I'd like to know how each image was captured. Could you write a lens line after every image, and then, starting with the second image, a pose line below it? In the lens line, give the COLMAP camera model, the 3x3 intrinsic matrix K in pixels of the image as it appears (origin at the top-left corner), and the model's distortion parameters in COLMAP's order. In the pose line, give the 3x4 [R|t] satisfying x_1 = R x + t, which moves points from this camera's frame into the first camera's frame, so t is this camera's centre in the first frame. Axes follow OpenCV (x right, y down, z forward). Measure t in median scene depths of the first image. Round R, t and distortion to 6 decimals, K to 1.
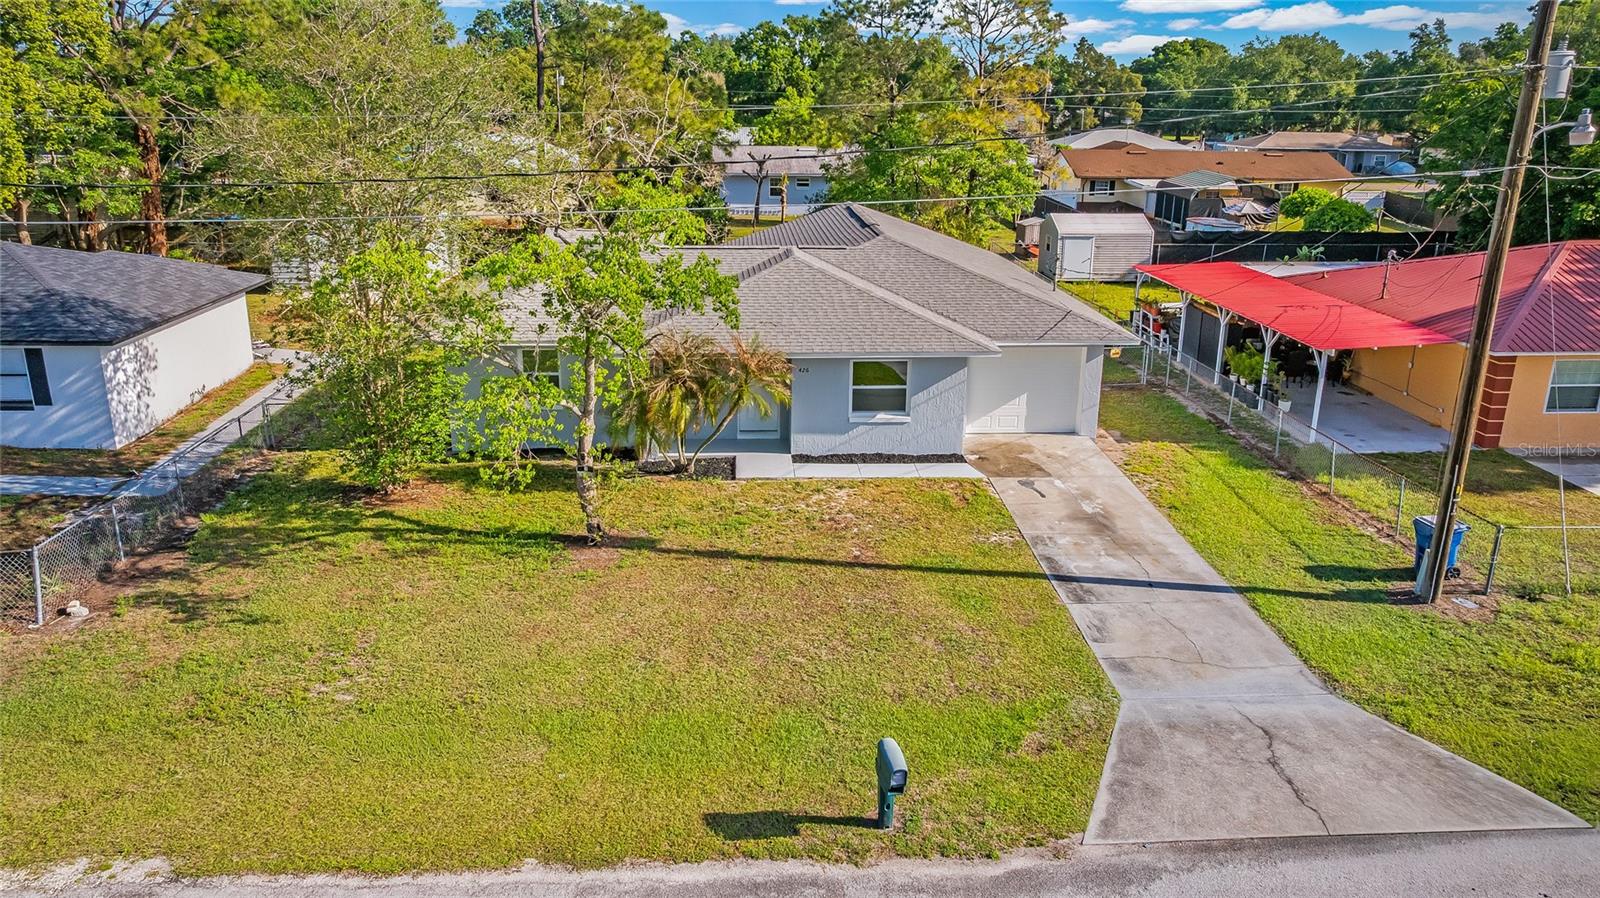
lens RADIAL K [[1101.8, 0, 823.9], [0, 1101.8, 448.4], [0, 0, 1]] dist [-0.015024, 0.000986]
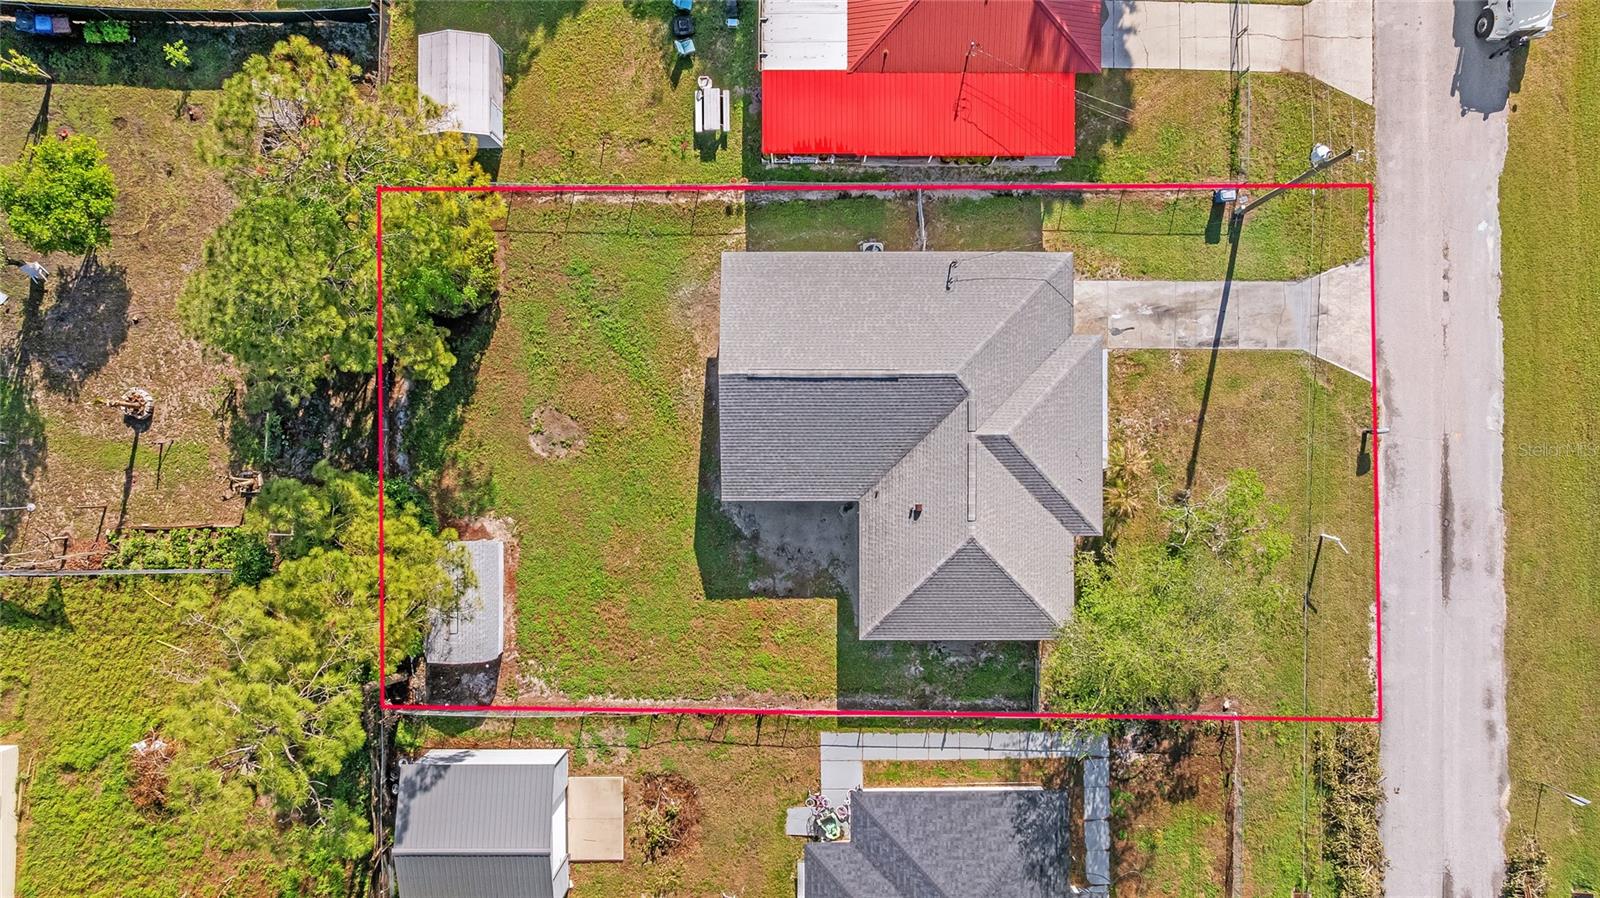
lens RADIAL K [[1134.2, 0, 803.7], [0, 1134.2, 444.6], [0, 0, 1]] dist [-0.011814, 0.005814]
pose [[0.075185, -0.997018, -0.017379, -0.038784], [0.299654, 0.005967, 0.954029, -2.229720], [-0.951081, -0.076936, 0.299209, 0.907826]]
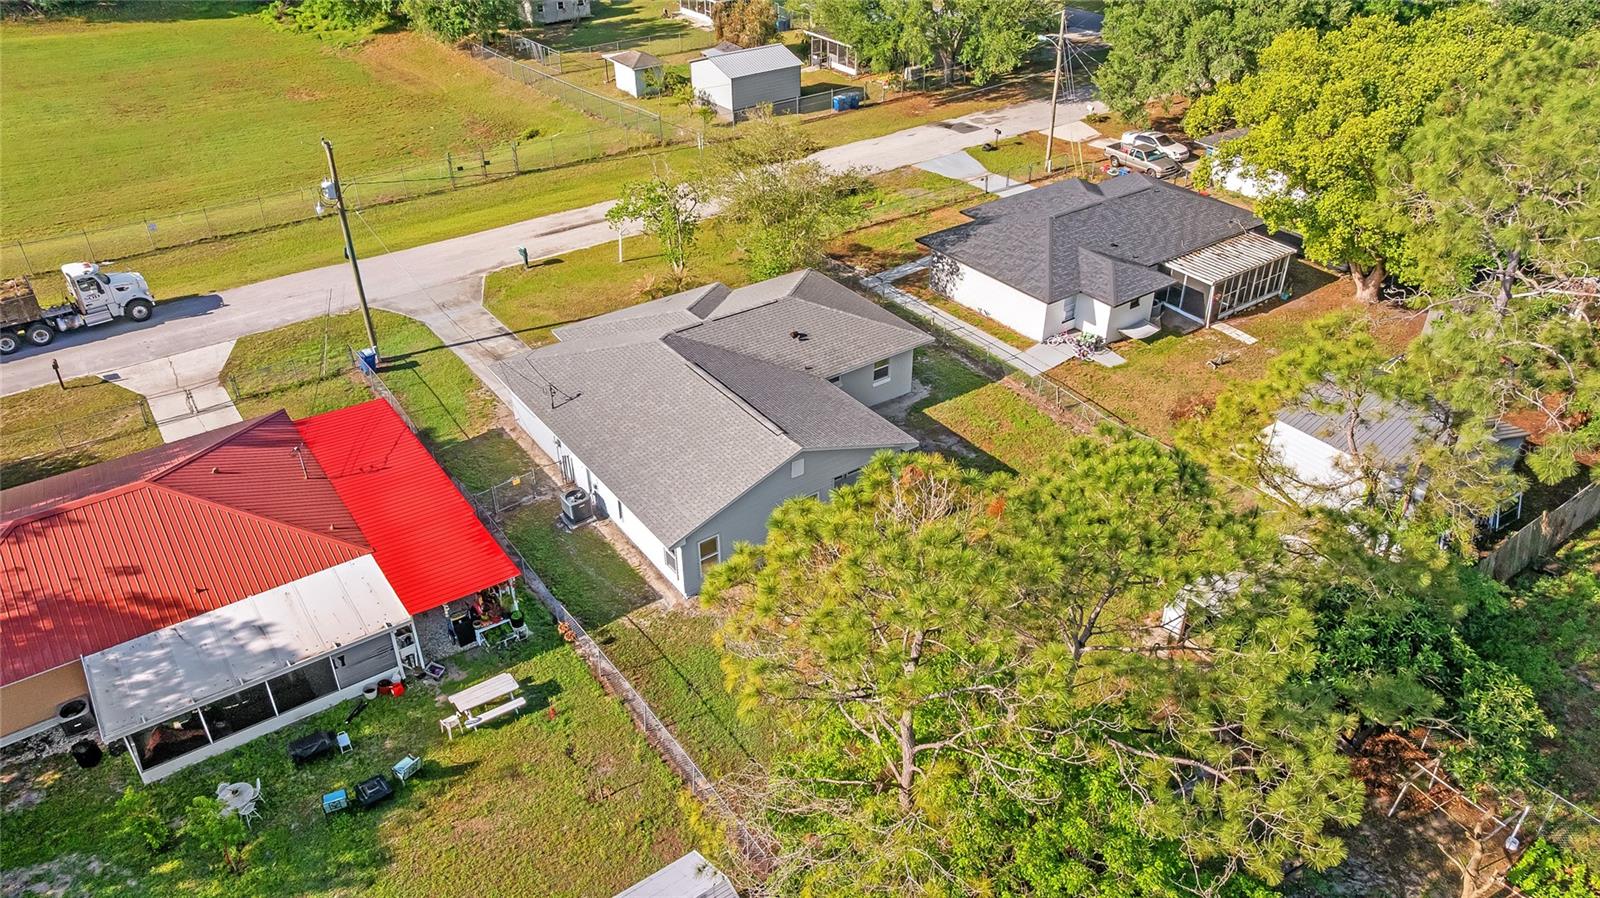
lens RADIAL K [[1134.2, 0, 803.7], [0, 1134.2, 444.6], [0, 0, 1]] dist [-0.011814, 0.005814]
pose [[-0.854224, 0.268334, -0.445307, 0.761112], [-0.168167, 0.667864, 0.725036, -1.553854], [0.491956, 0.694229, -0.525381, 2.510076]]
